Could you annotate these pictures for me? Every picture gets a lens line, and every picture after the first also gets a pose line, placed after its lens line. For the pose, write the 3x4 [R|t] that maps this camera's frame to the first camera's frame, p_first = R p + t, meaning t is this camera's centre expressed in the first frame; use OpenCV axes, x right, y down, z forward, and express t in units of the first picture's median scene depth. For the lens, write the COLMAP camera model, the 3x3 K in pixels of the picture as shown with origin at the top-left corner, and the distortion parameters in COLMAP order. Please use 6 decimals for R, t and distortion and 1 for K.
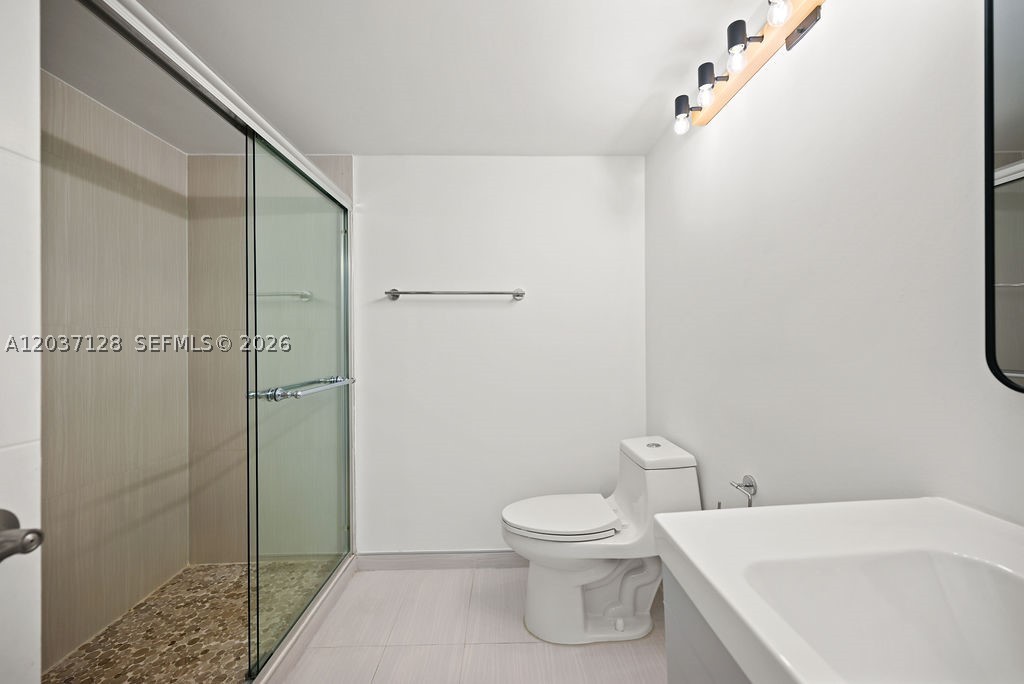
lens RADIAL K [[406.3, 0, 514.7], [0, 406.3, 341.8], [0, 0, 1]] dist [-0.004100, 0.000862]
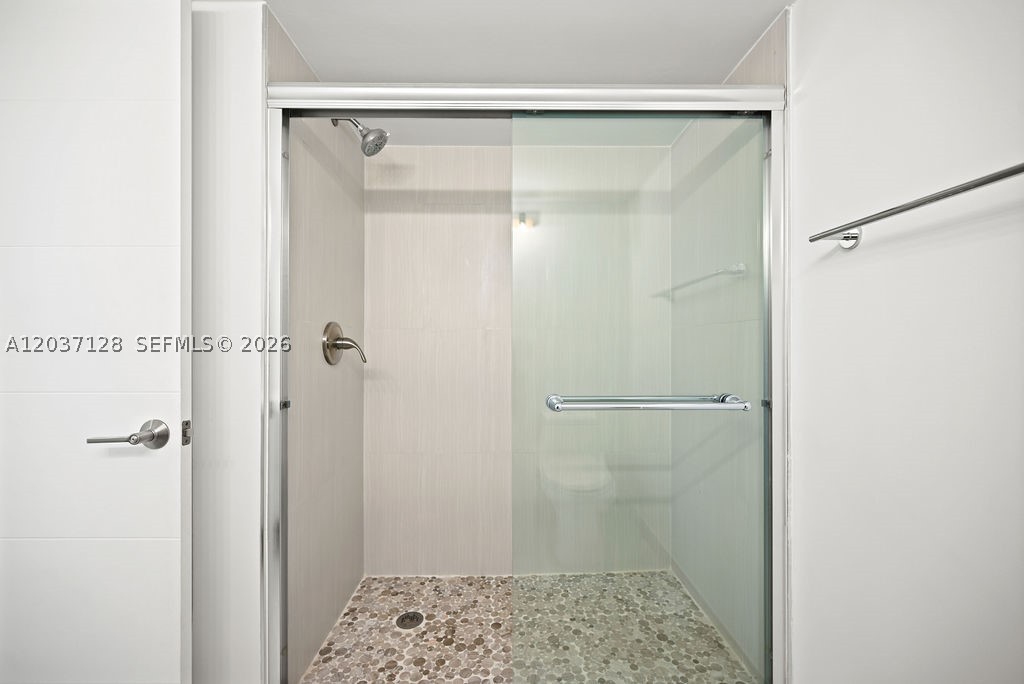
lens RADIAL K [[406.3, 0, 512.9], [0, 406.3, 345.8], [0, 0, 1]] dist [-0.004100, 0.000862]
pose [[-0.006484, 0.003781, -0.999972, 0.190507], [0.001594, 0.999992, 0.003771, 0.009456], [0.999978, -0.001569, -0.006490, 0.695691]]
